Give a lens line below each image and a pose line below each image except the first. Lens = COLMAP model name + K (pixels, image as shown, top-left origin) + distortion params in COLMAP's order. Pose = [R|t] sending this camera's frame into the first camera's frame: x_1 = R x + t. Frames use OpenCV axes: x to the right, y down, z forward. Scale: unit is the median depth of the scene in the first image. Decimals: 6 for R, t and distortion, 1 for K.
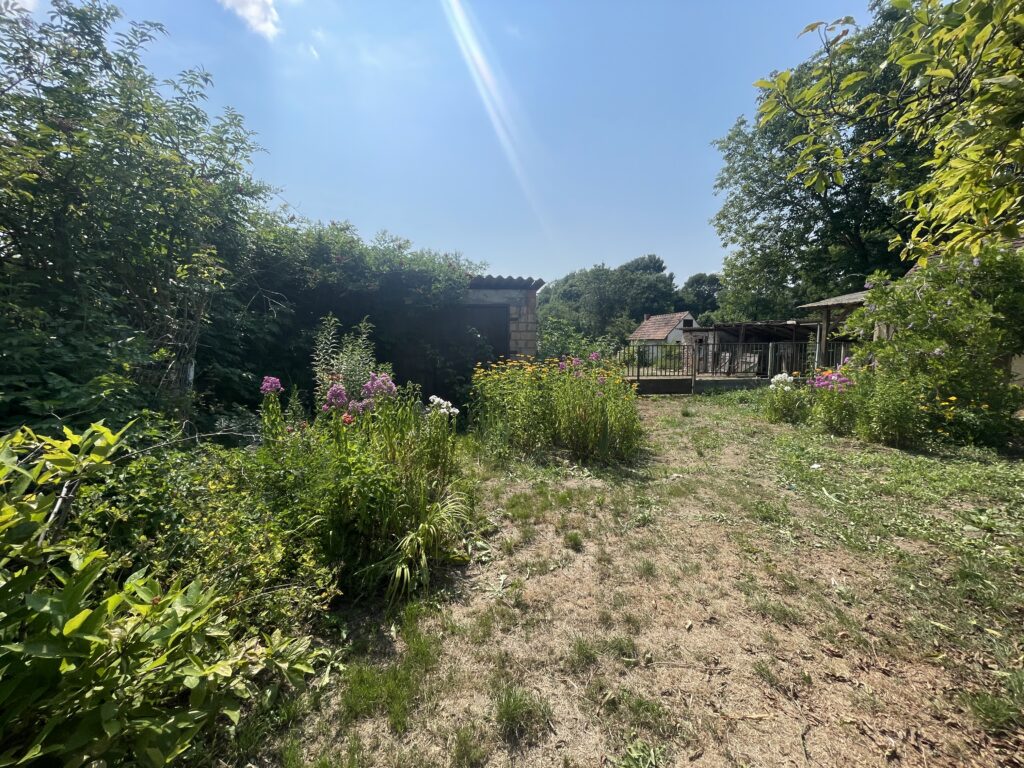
lens RADIAL K [[412.4, 0, 511.4], [0, 412.4, 382.2], [0, 0, 1]] dist [-0.002794, -0.000553]
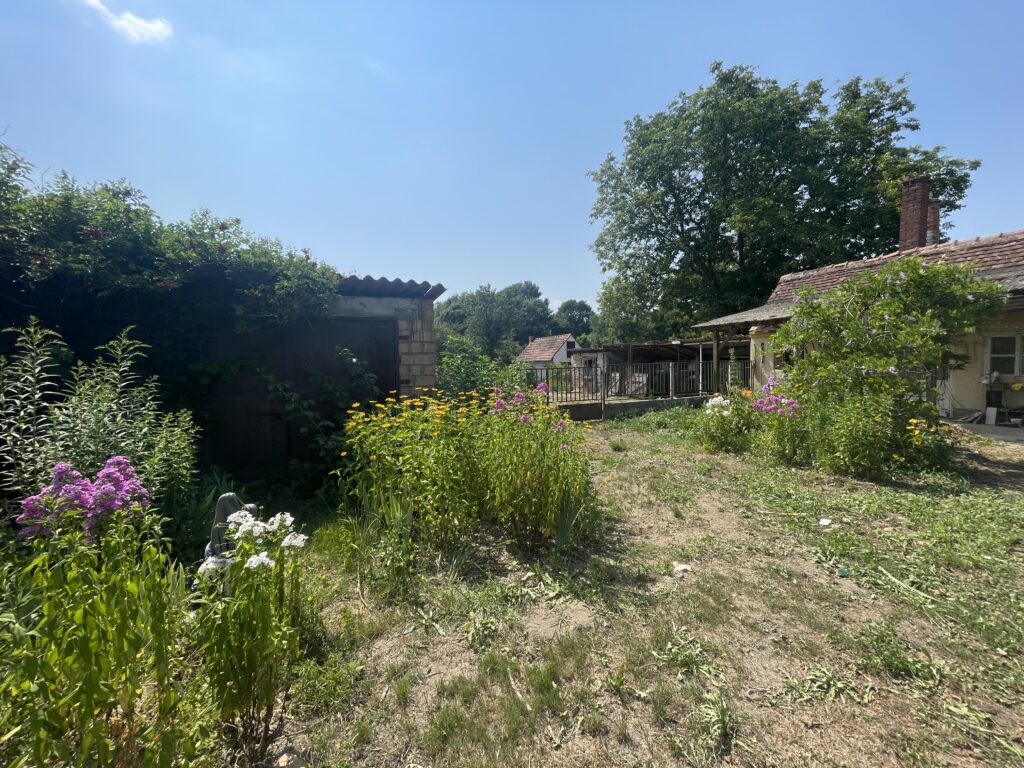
lens RADIAL K [[412.4, 0, 511.4], [0, 412.4, 382.2], [0, 0, 1]] dist [-0.002794, -0.000553]
pose [[0.960491, -0.030246, 0.276664, -0.007649], [0.045464, 0.997775, -0.048757, -0.012224], [-0.274574, 0.059409, 0.959729, 0.107892]]
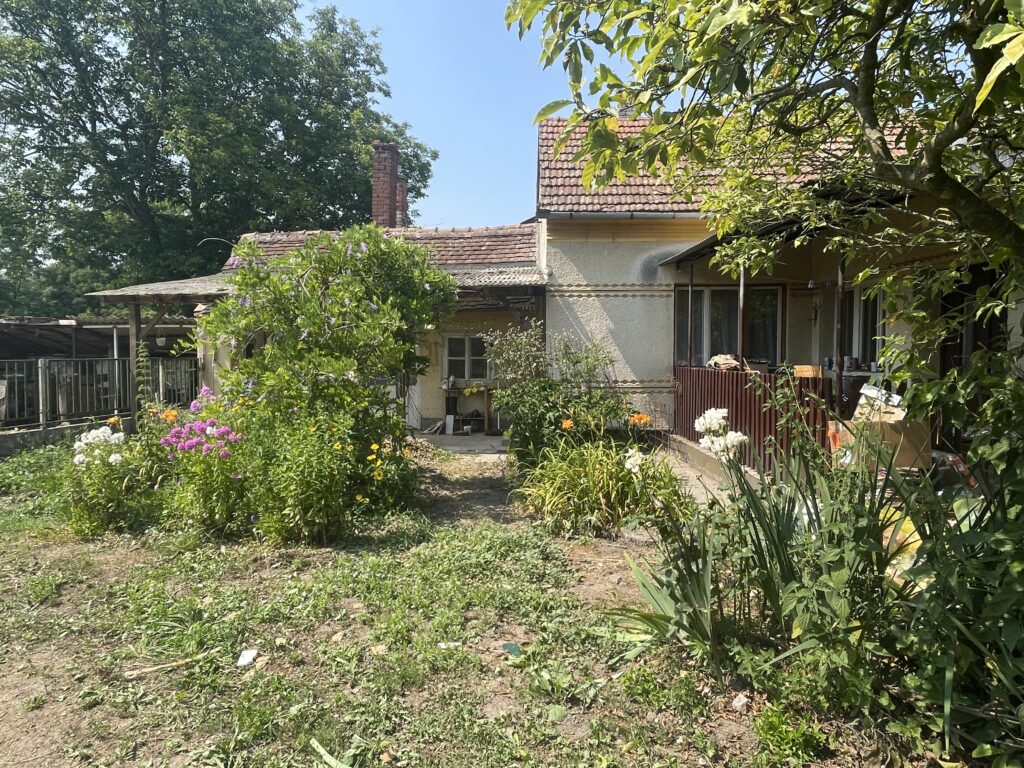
lens RADIAL K [[618.5, 0, 512.0], [0, 618.5, 384.0], [0, 0, 1]] dist [-0.004321, -0.001356]
pose [[0.323163, -0.039474, 0.945520, 0.063705], [0.087204, 0.996121, 0.011782, -0.015629], [-0.942317, 0.078646, 0.325352, 0.136886]]
